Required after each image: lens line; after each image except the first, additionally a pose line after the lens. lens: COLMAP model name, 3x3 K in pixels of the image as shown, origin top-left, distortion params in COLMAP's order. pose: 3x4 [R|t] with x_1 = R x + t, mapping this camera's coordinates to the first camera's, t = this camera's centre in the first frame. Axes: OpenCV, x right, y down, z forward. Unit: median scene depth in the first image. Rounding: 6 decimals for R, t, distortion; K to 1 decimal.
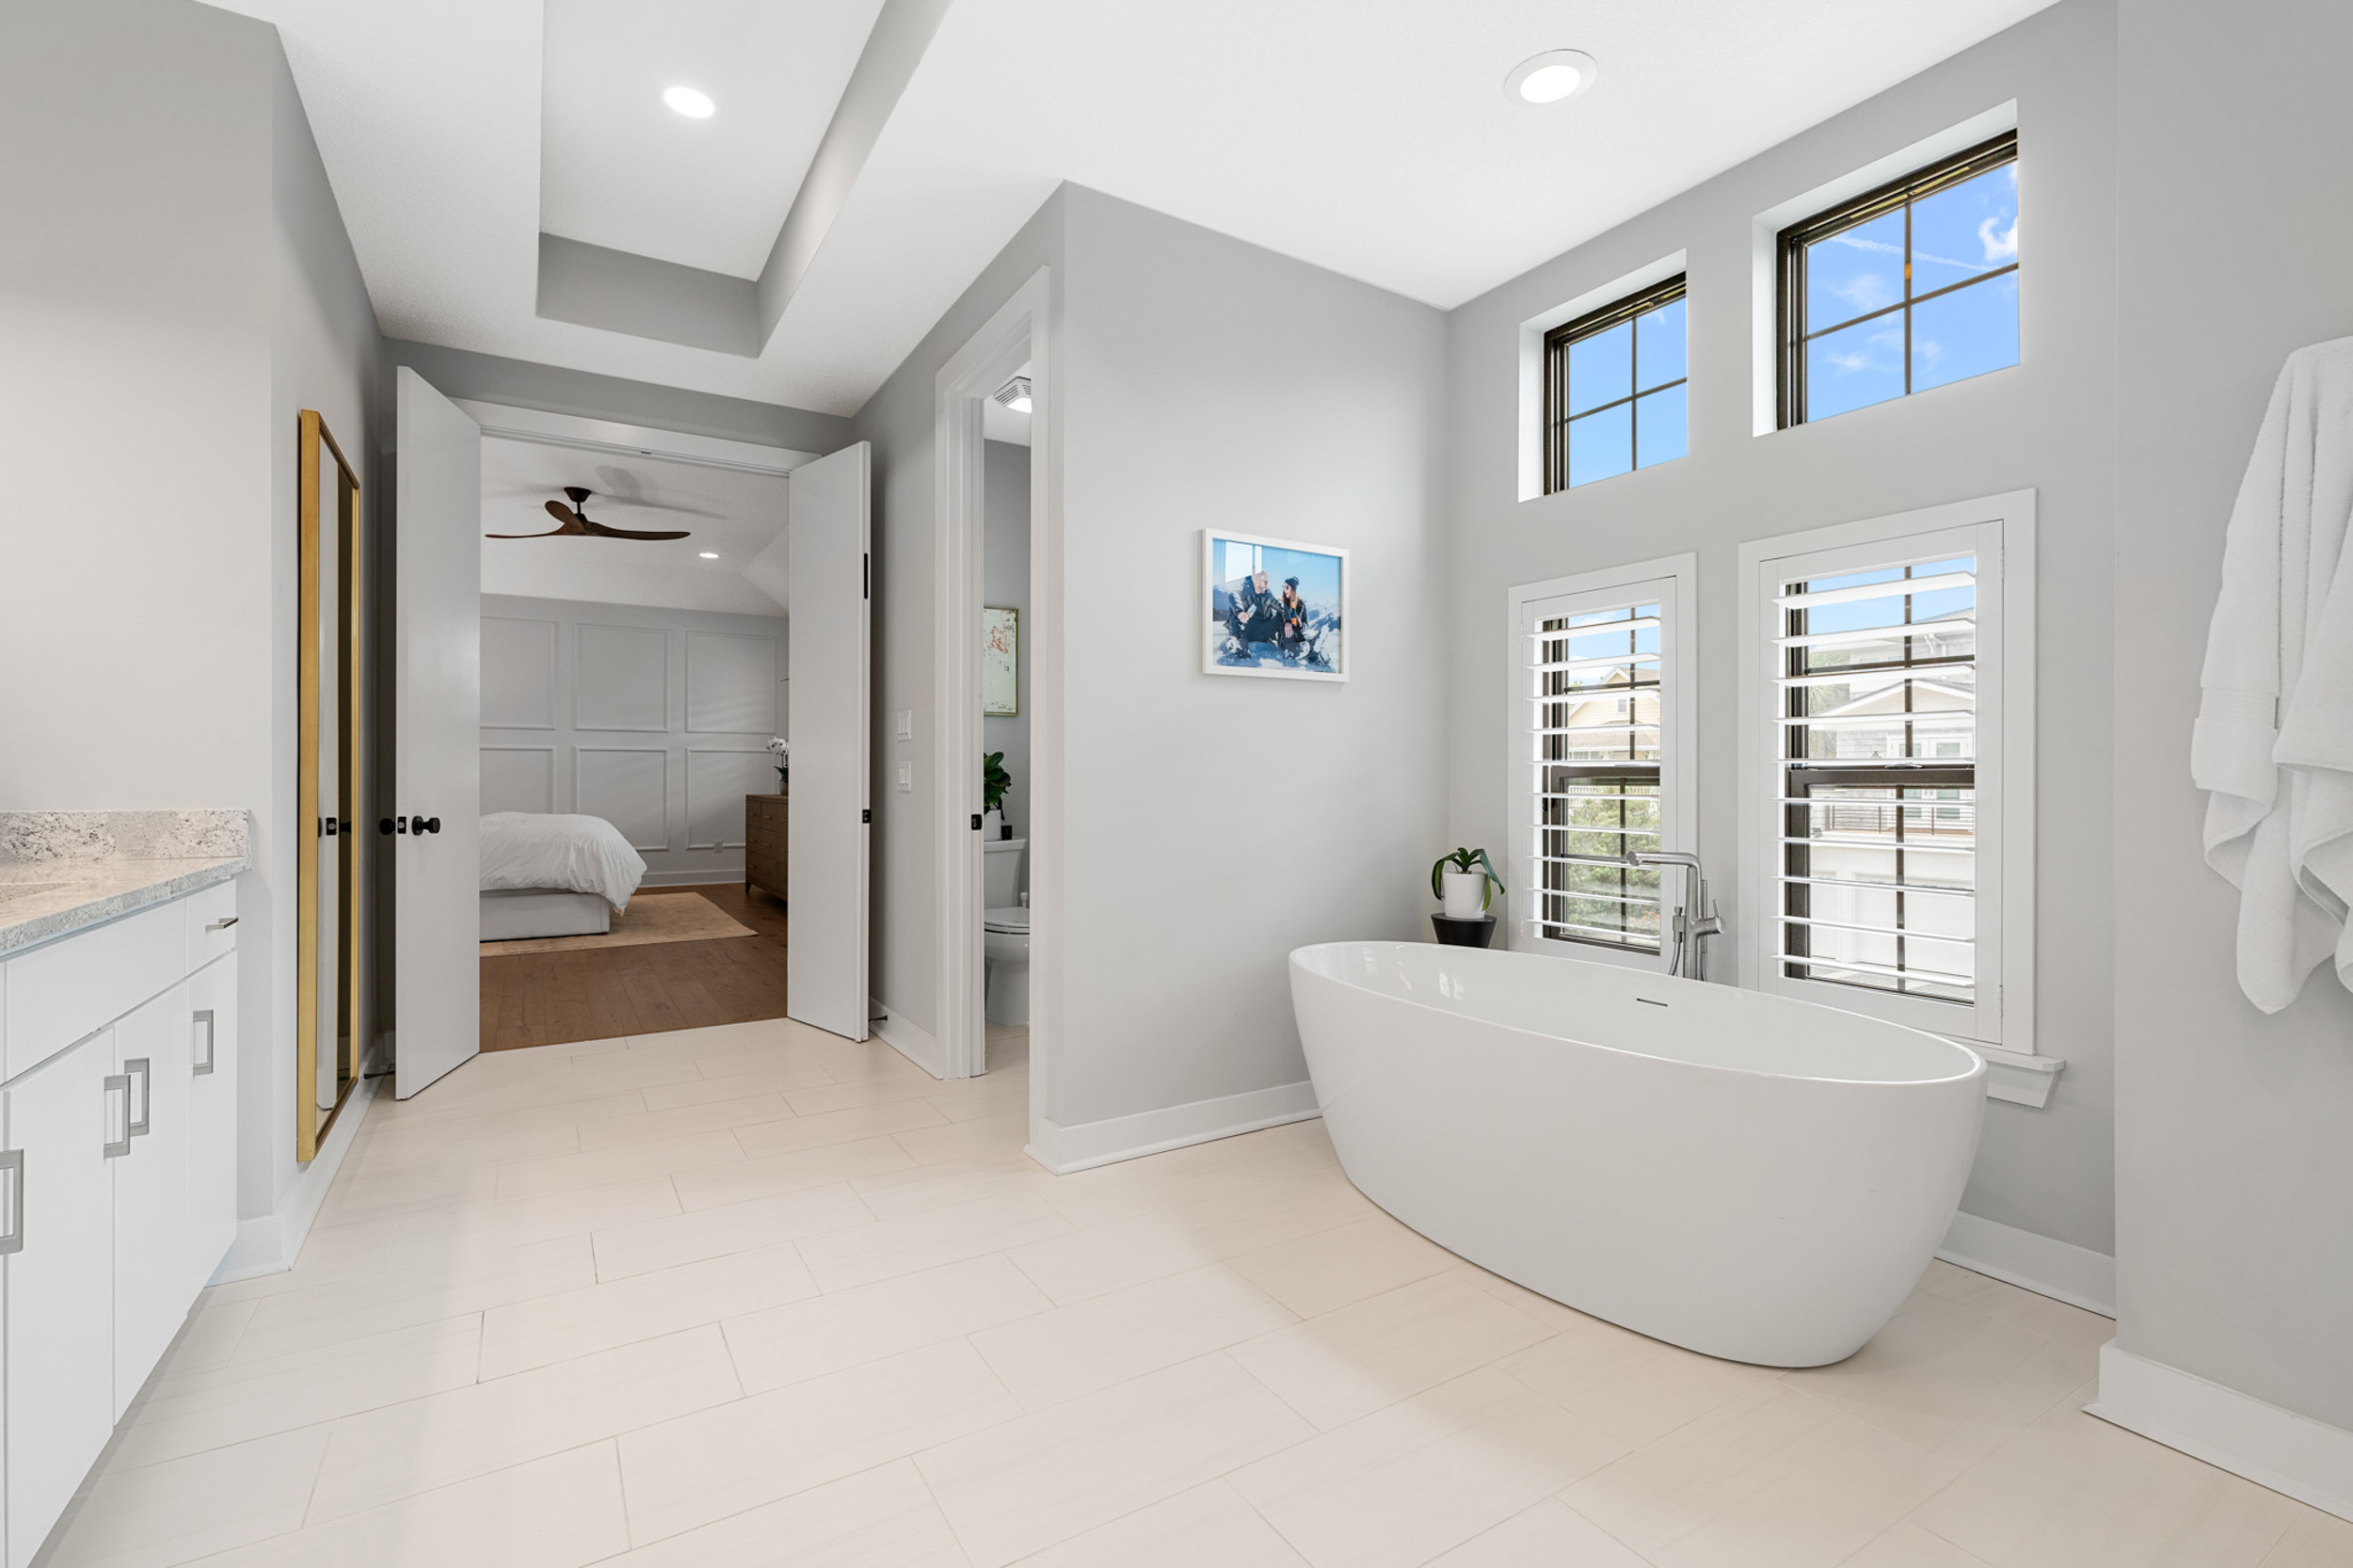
lens RADIAL K [[1055.7, 0, 1177.1], [0, 1055.7, 773.1], [0, 0, 1]] dist [-0.000570, 0.000100]
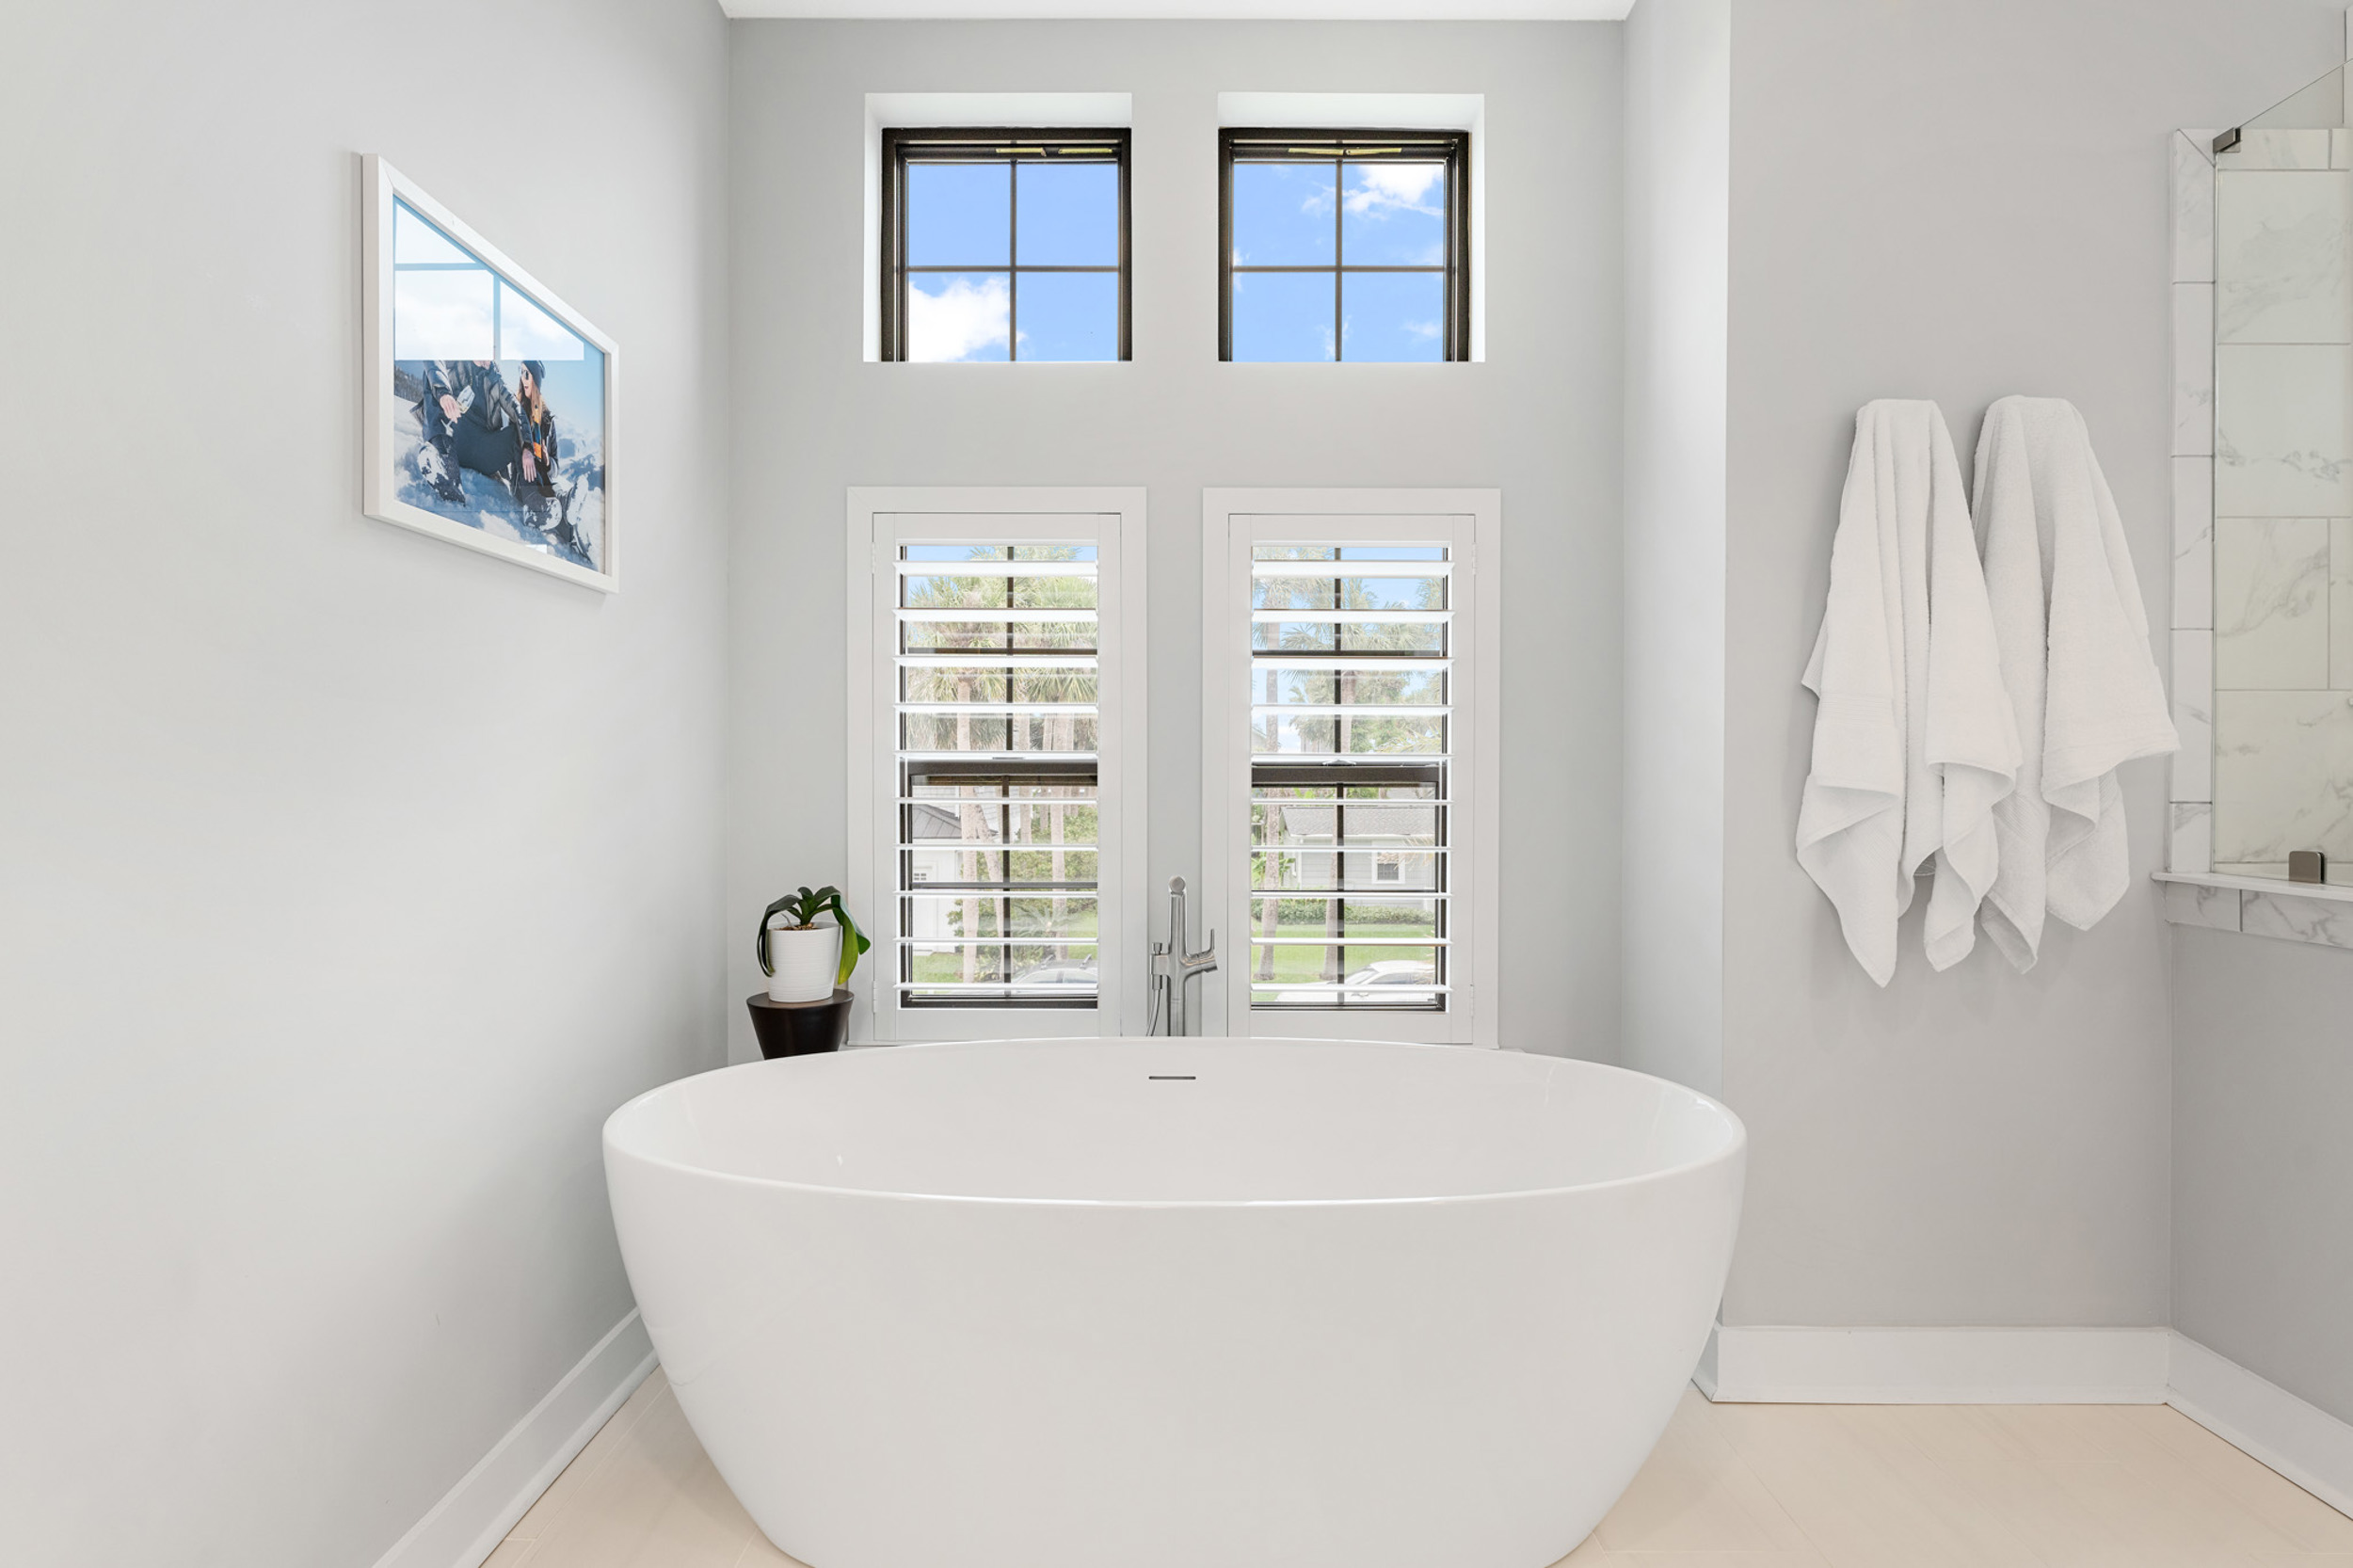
lens RADIAL K [[1064.3, 0, 1173.0], [0, 1064.3, 781.4], [0, 0, 1]] dist [-0.000362, -0.000005]
pose [[0.527805, -0.002977, 0.849360, -0.150758], [-0.004476, 0.999970, 0.006286, 0.003527], [-0.849354, -0.007120, 0.527776, 0.497607]]
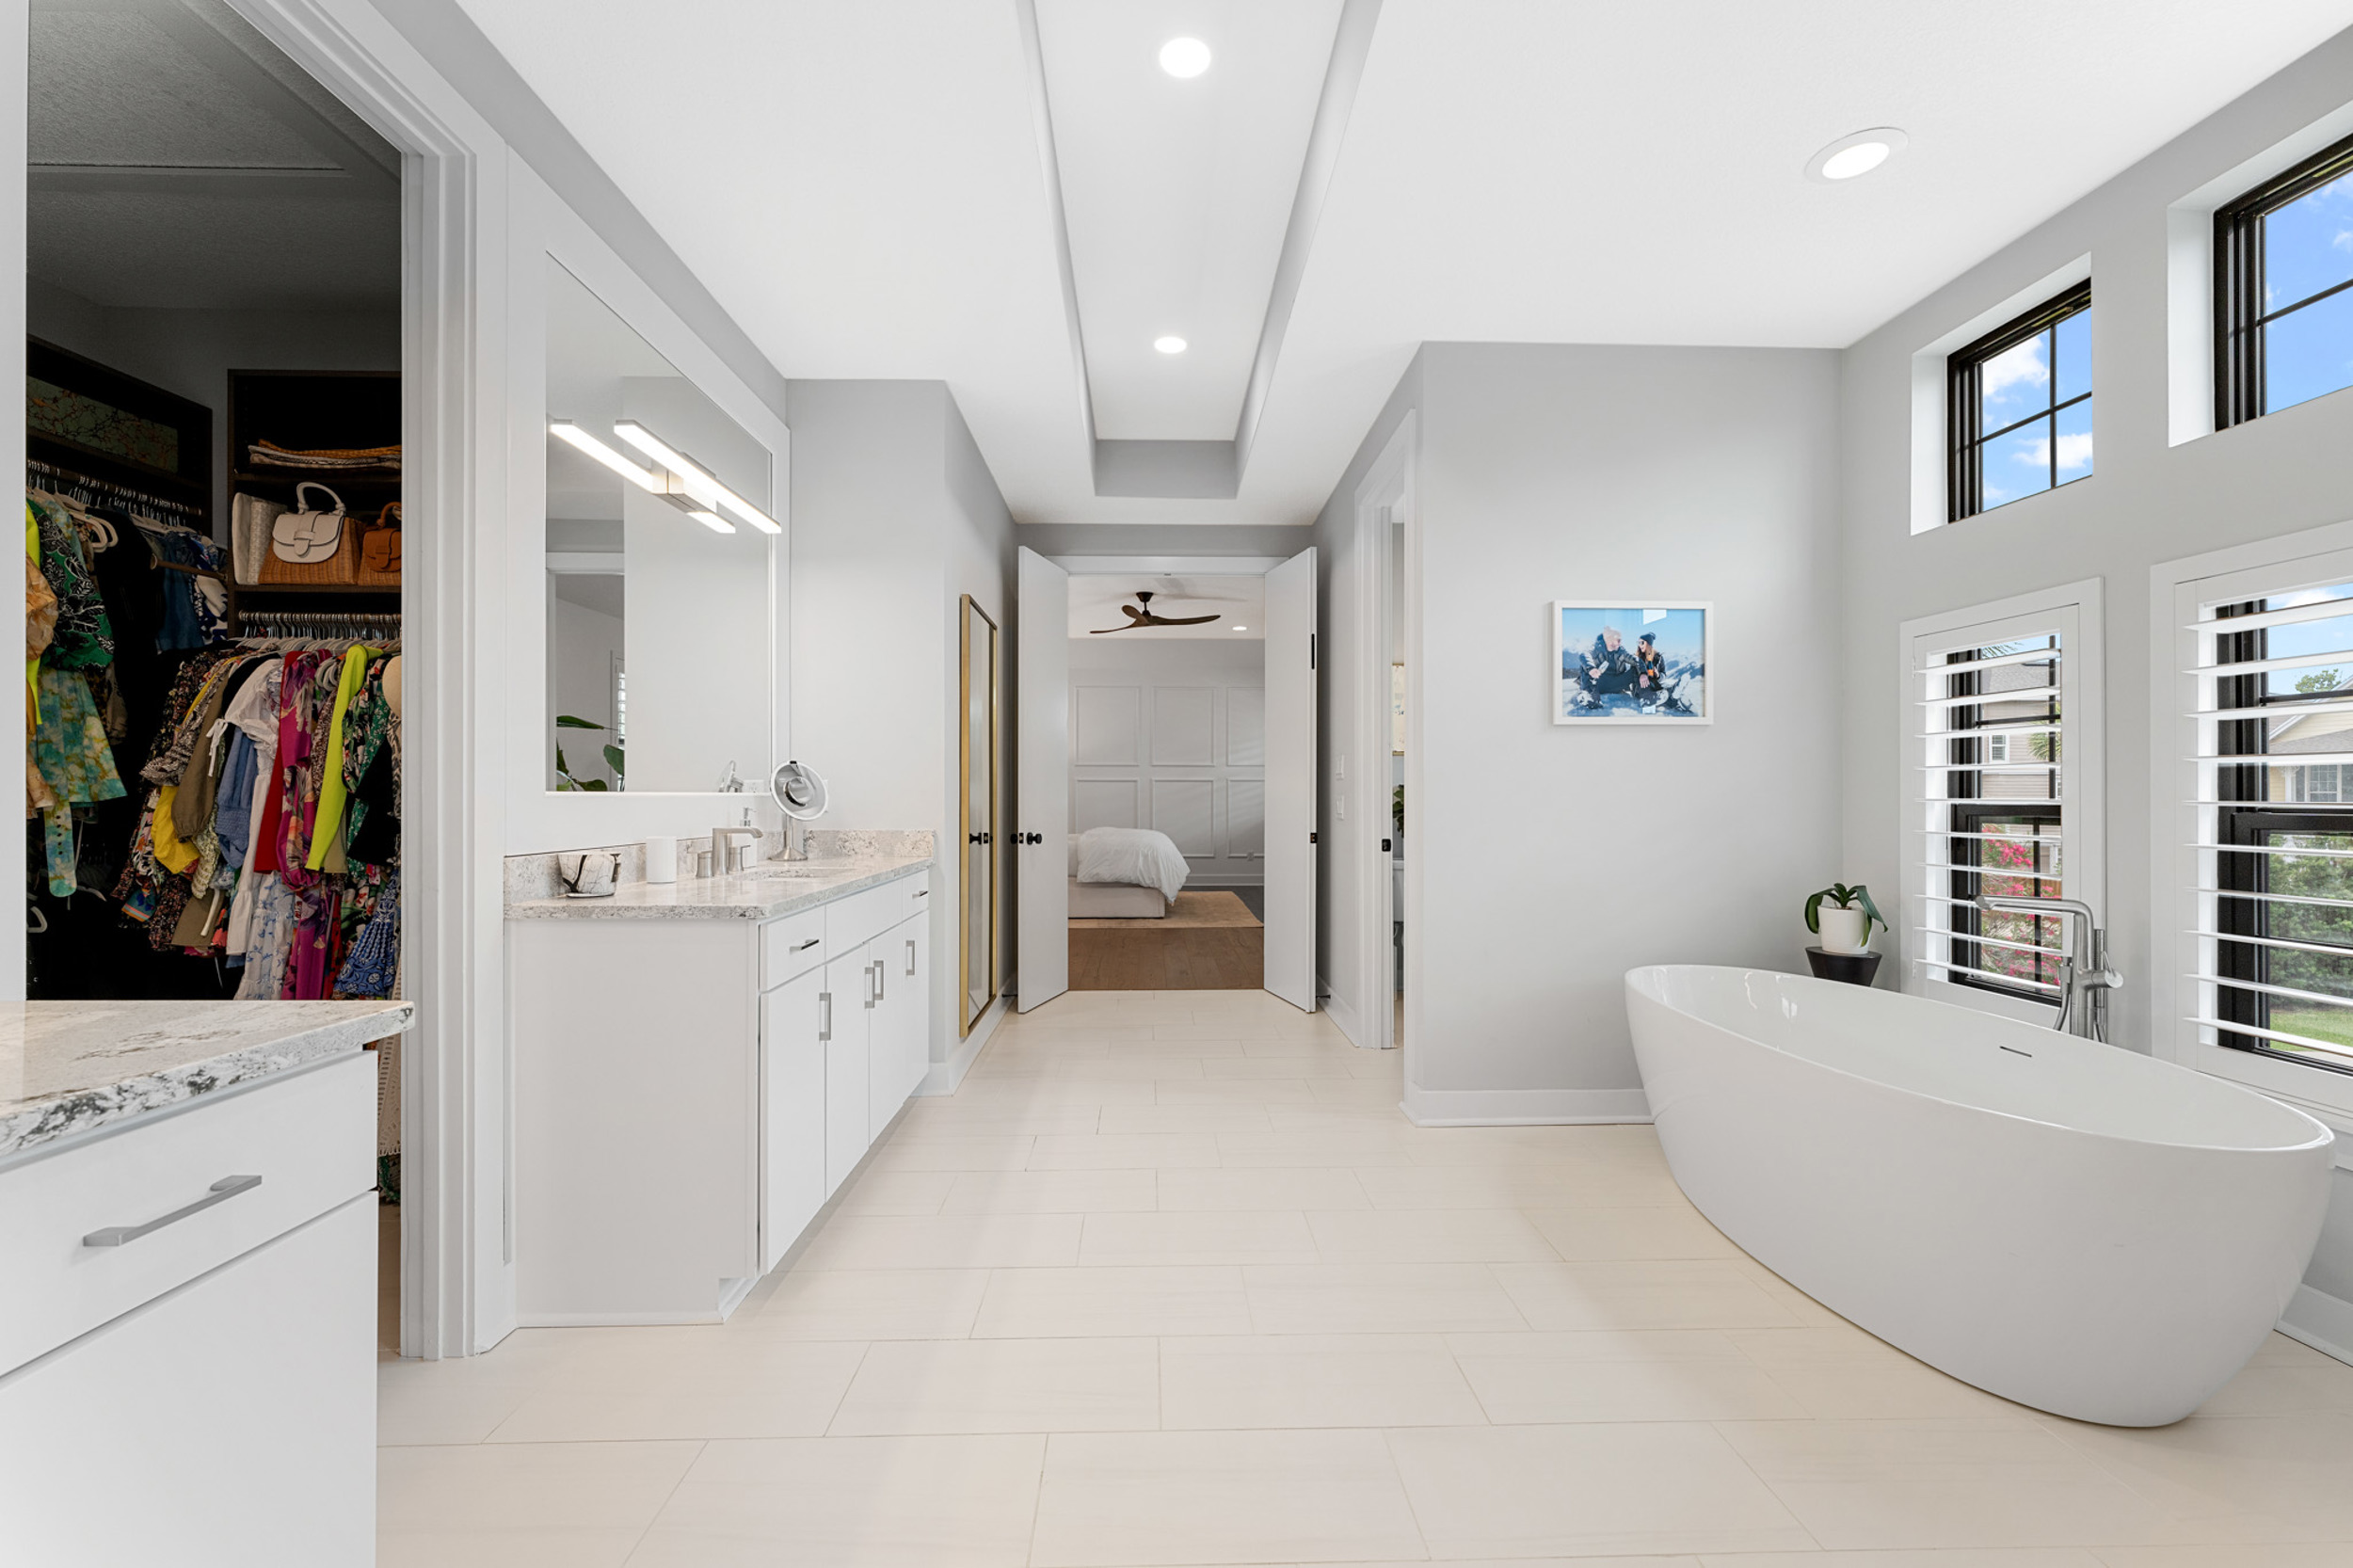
lens RADIAL K [[957.8, 0, 1168.0], [0, 957.8, 790.5], [0, 0, 1]] dist [-0.001115, -0.000603]
pose [[0.863410, -0.002407, -0.504498, 0.181601], [0.000738, 0.999994, -0.003509, -0.016840], [0.504503, 0.002657, 0.863406, -0.124986]]
